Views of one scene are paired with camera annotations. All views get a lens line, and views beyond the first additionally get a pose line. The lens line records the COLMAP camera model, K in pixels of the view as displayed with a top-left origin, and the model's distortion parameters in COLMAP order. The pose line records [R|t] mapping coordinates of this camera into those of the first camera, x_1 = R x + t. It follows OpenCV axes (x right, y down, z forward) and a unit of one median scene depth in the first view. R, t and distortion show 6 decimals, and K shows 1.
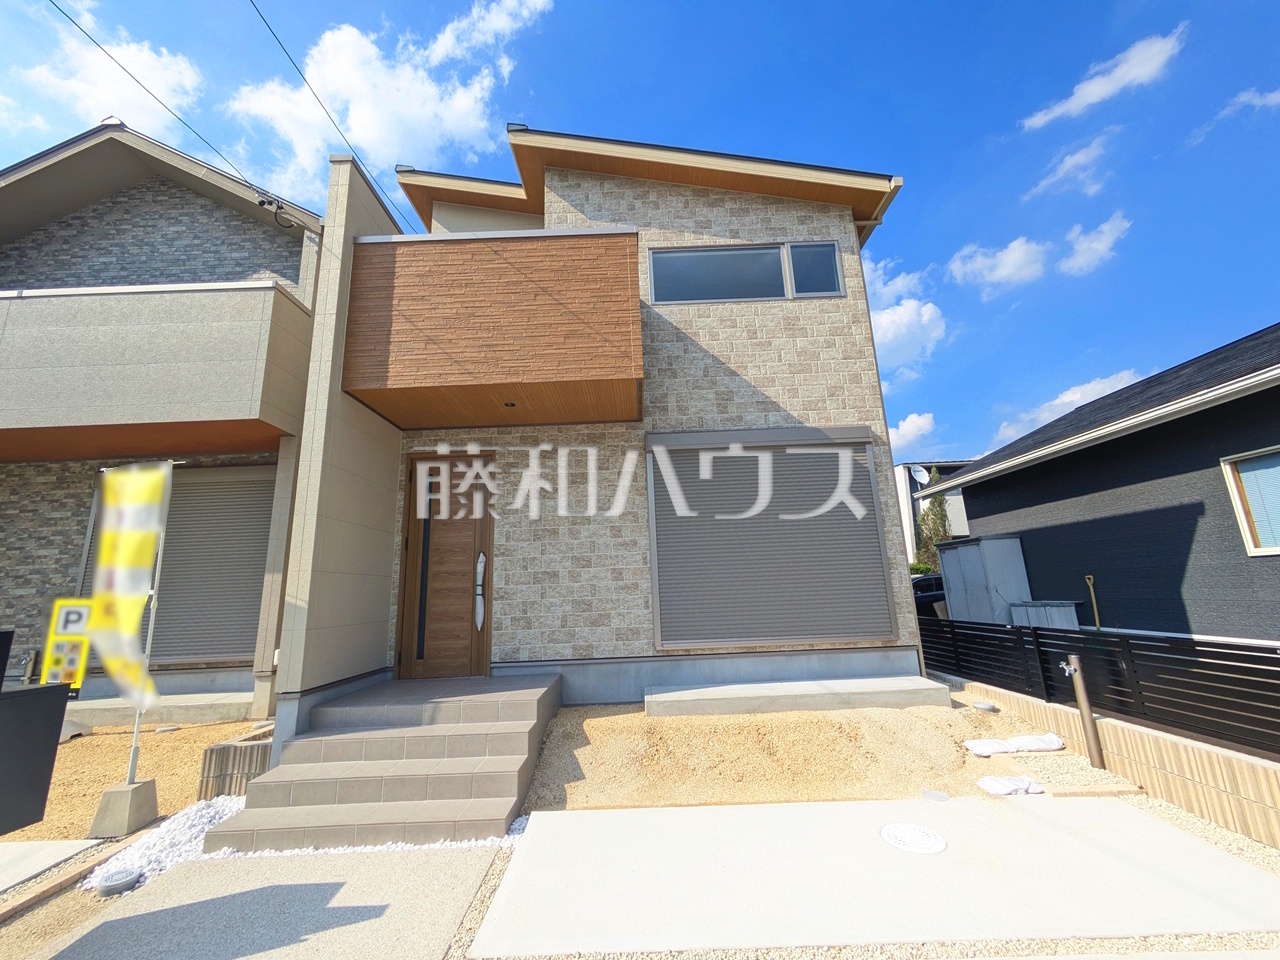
lens RADIAL K [[509.1, 0, 633.4], [0, 509.1, 479.9], [0, 0, 1]] dist [-0.004598, 0.003139]
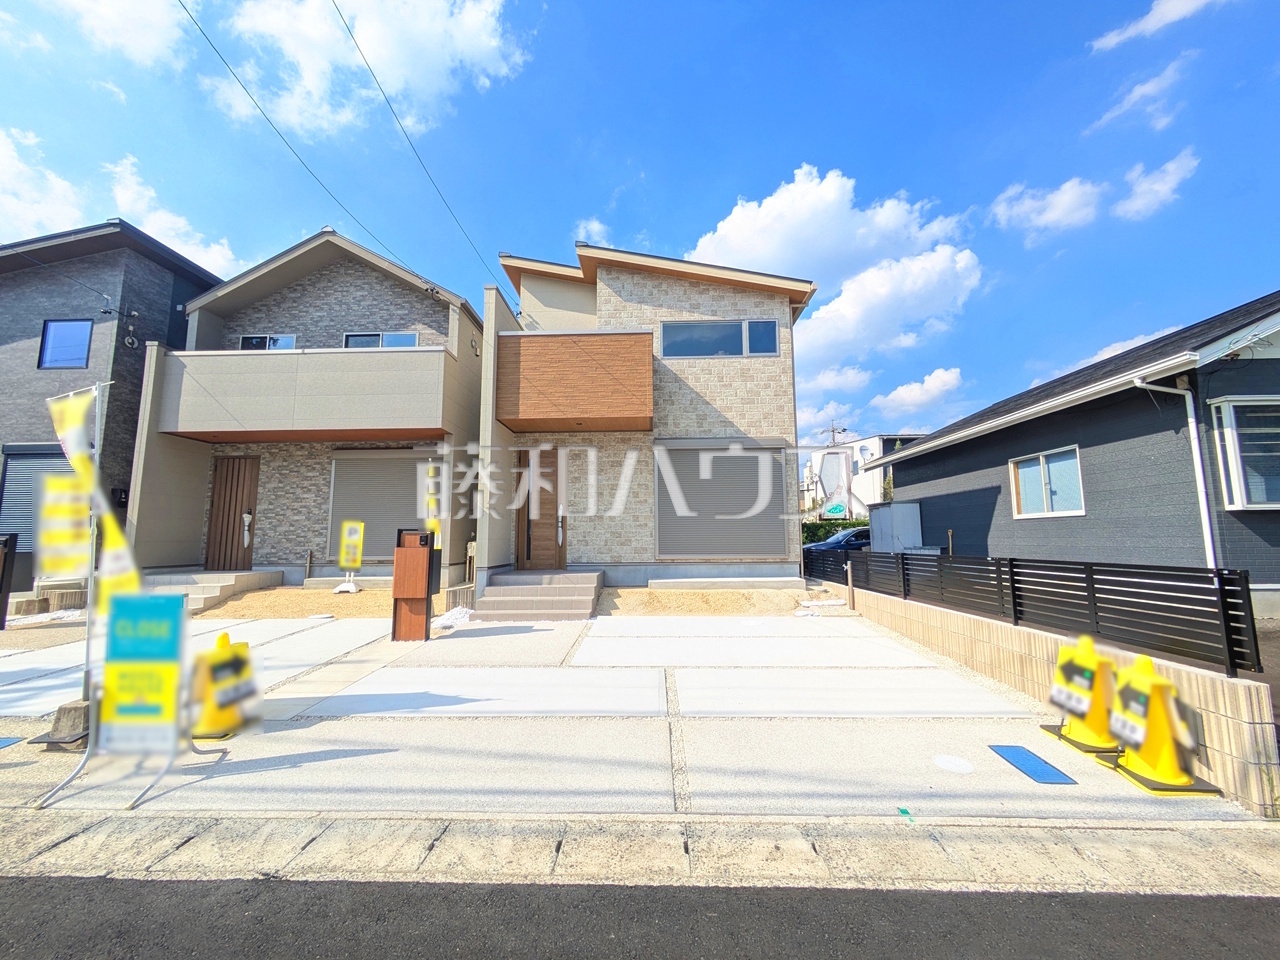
lens RADIAL K [[505.1, 0, 636.6], [0, 505.1, 478.7], [0, 0, 1]] dist [-0.006992, 0.002198]
pose [[0.999249, 0.029055, -0.025655, 0.011318], [-0.026475, 0.995056, 0.095725, -0.118913], [0.028309, -0.094974, 0.995077, -0.727493]]
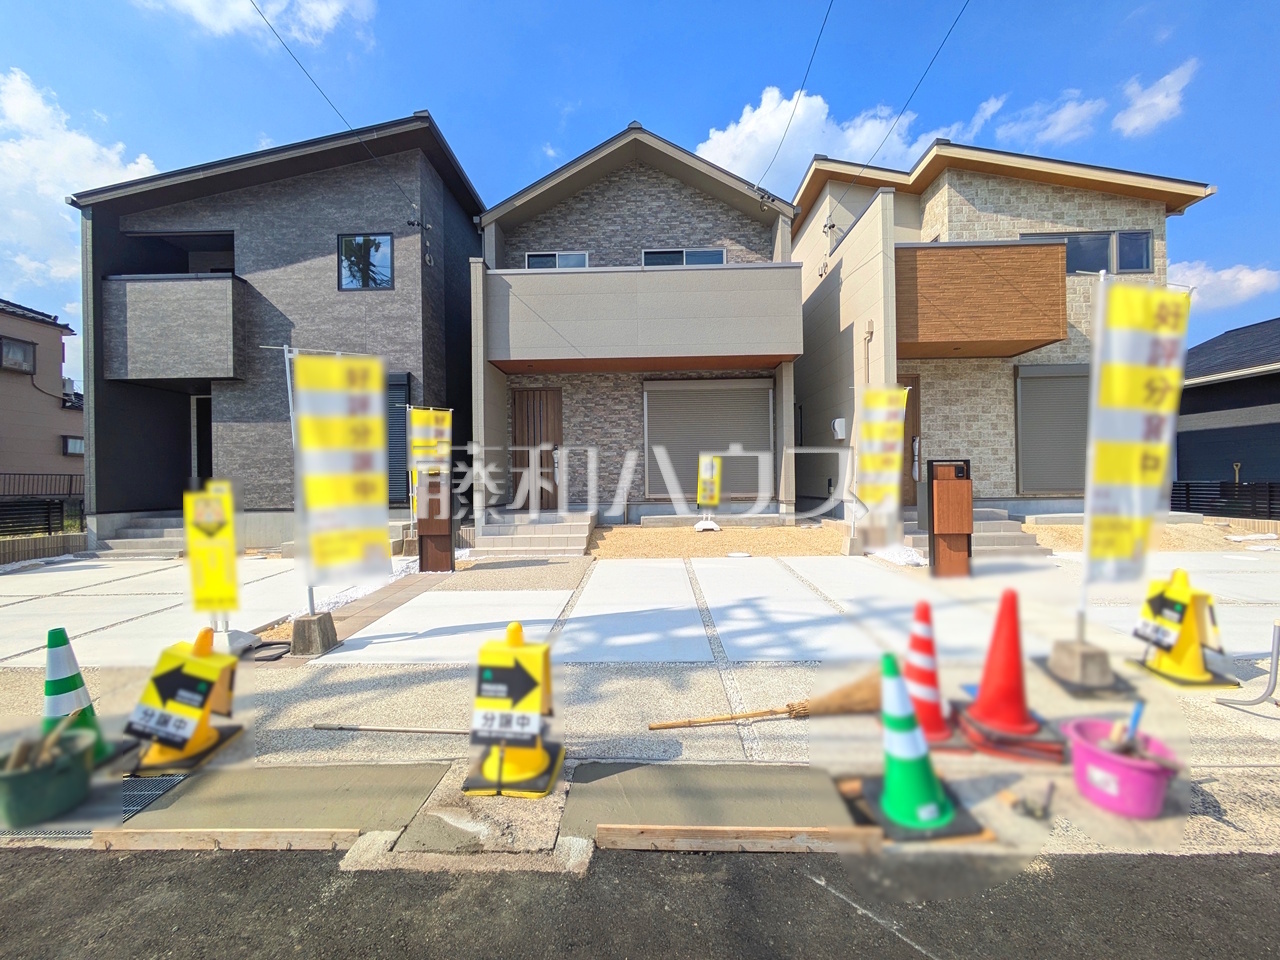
lens RADIAL K [[509.1, 0, 633.4], [0, 509.1, 479.9], [0, 0, 1]] dist [-0.004598, 0.003139]
pose [[0.999453, 0.026057, -0.020382, -1.147439], [-0.021111, 0.976720, 0.213479, -0.056315], [0.025471, -0.212932, 0.976735, -0.680037]]
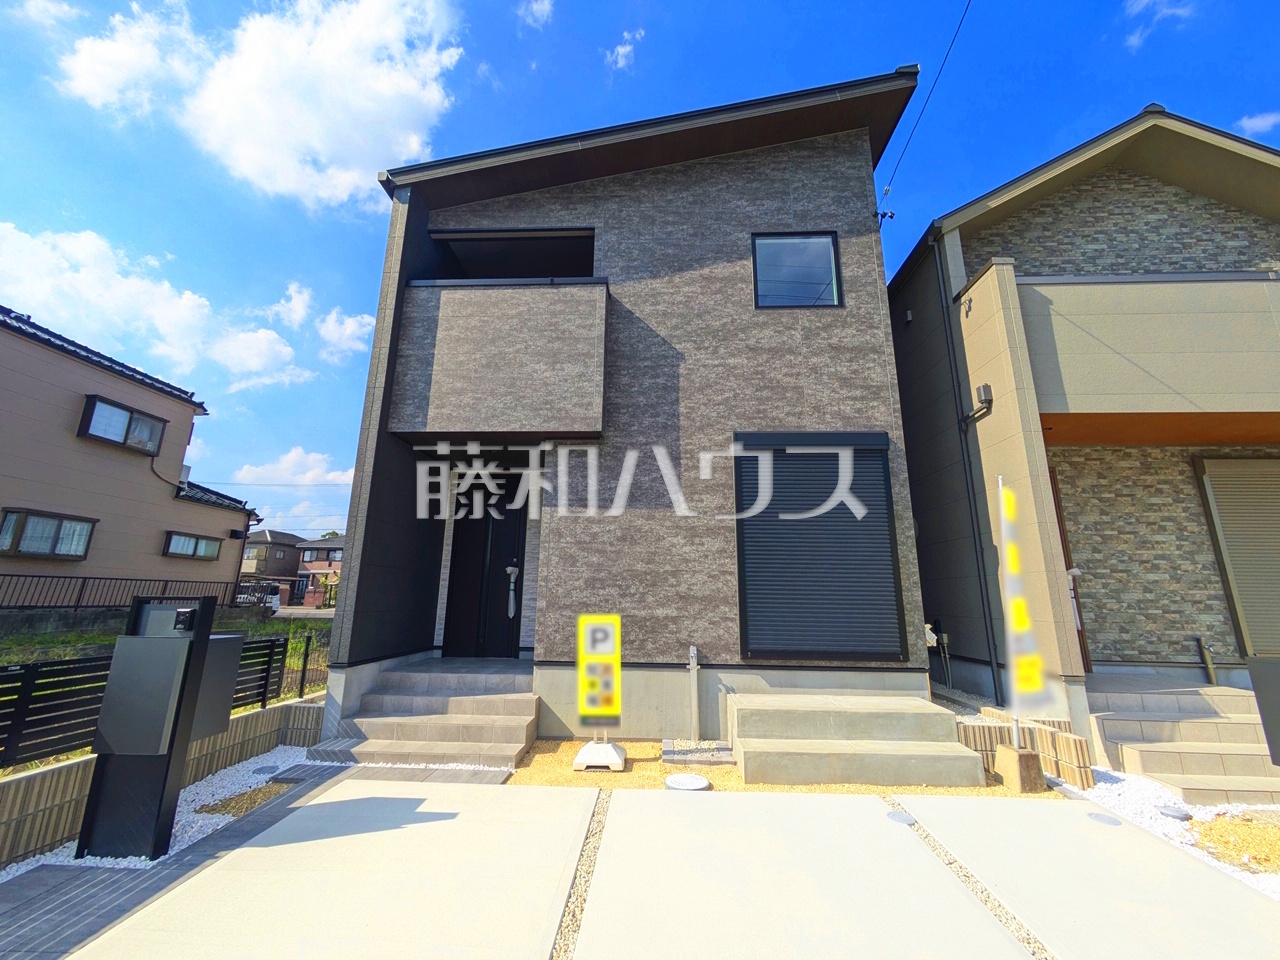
lens RADIAL K [[509.1, 0, 633.4], [0, 509.1, 479.9], [0, 0, 1]] dist [-0.004598, 0.003139]
pose [[0.997521, 0.042483, -0.056098, -2.298369], [-0.043025, 0.999038, -0.008502, 0.088314], [0.055683, 0.010894, 0.998389, -0.051276]]
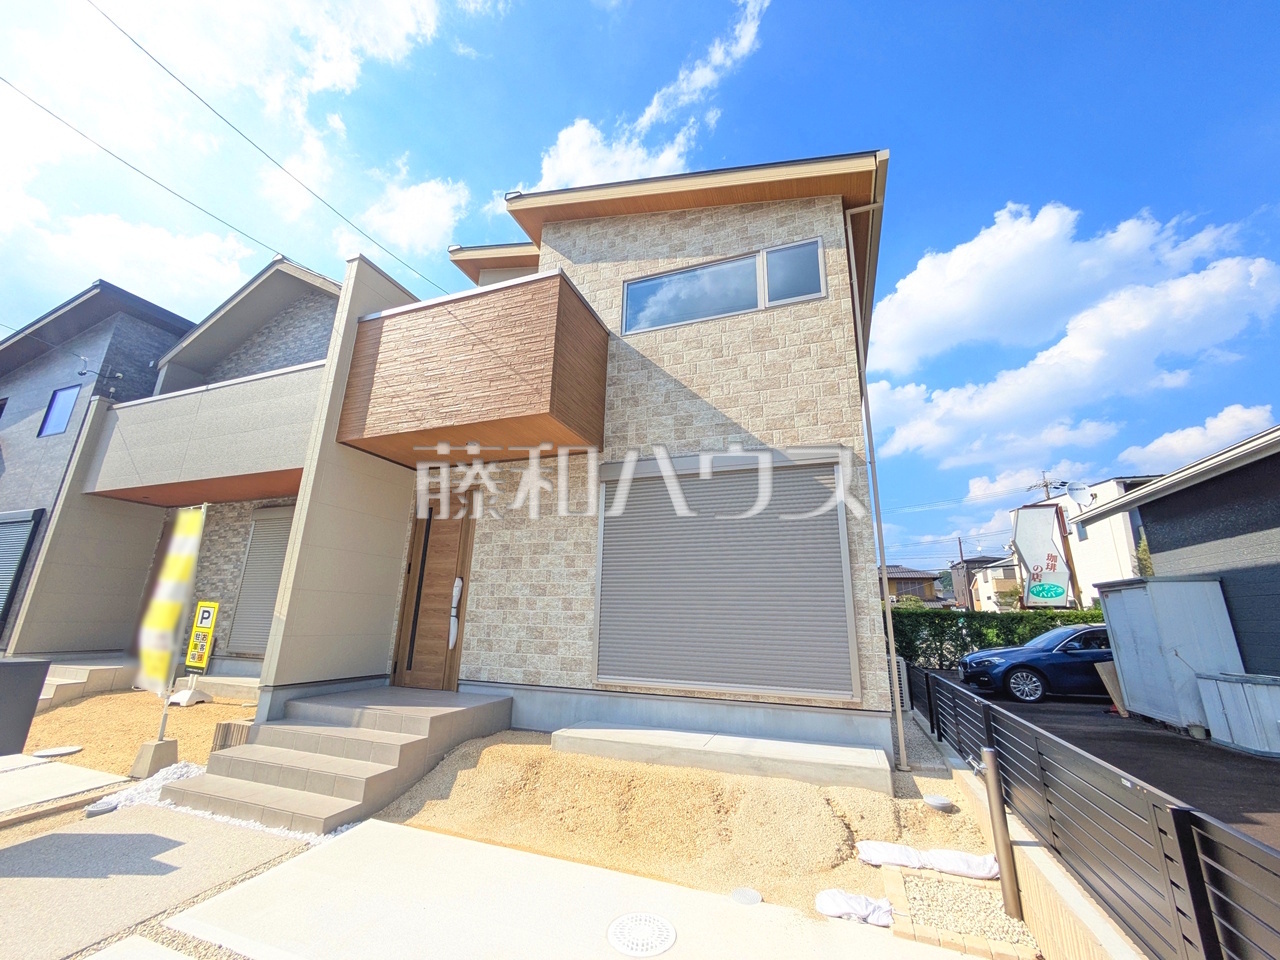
lens RADIAL K [[510.7, 0, 643.4], [0, 510.7, 478.6], [0, 0, 1]] dist [-0.001773, -0.000303]
pose [[0.935737, -0.034827, -0.350974, 0.454398], [0.017238, 0.998440, -0.053117, -0.007090], [0.352277, 0.043654, 0.934877, 0.085165]]
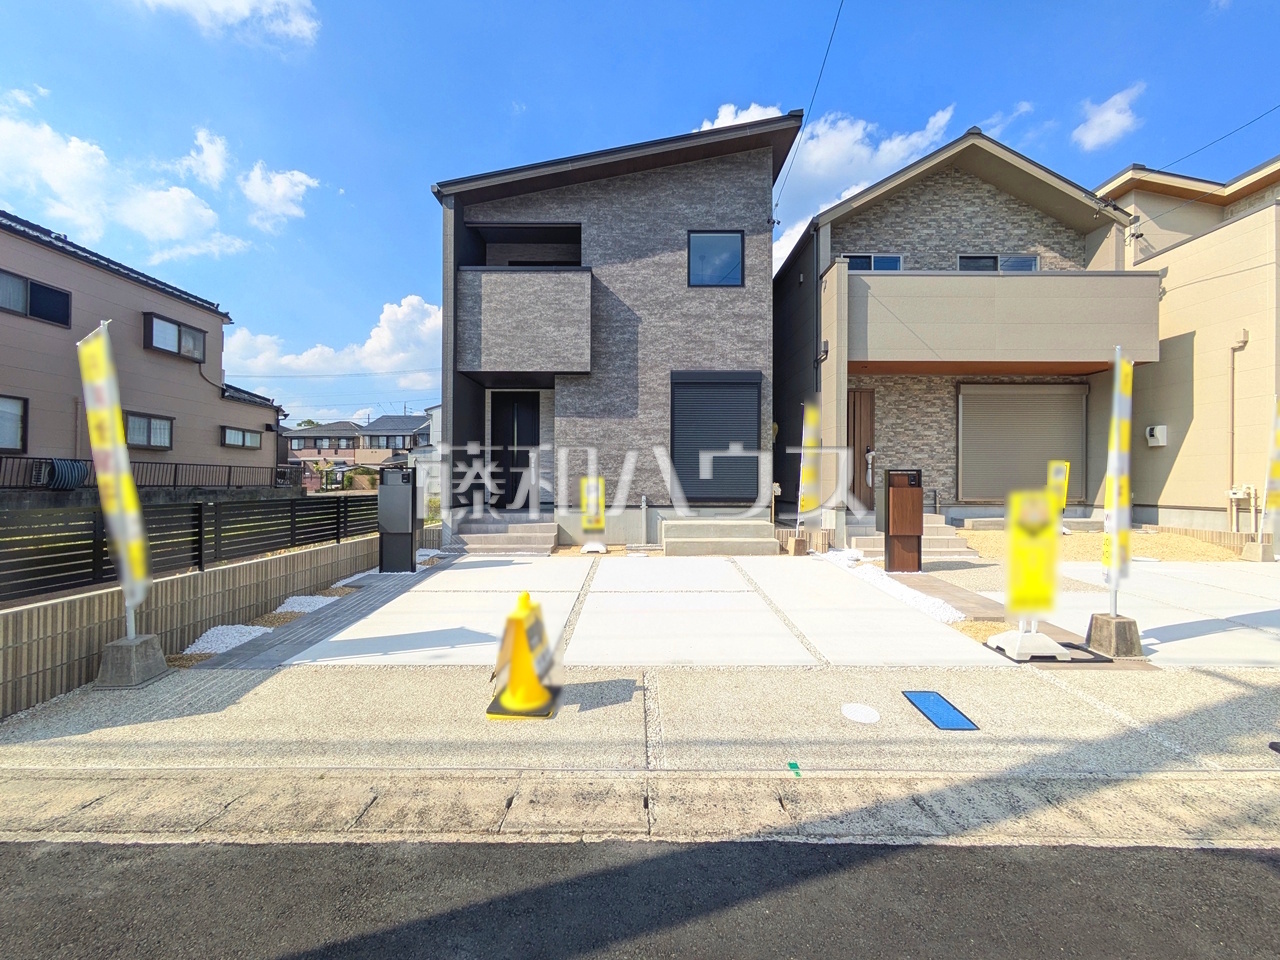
lens RADIAL K [[509.1, 0, 633.4], [0, 509.1, 479.9], [0, 0, 1]] dist [-0.004598, 0.003139]
pose [[0.999052, 0.043451, 0.002537, -2.272051], [-0.043002, 0.976369, 0.211787, -0.017785], [0.006726, -0.211695, 0.977313, -0.695026]]
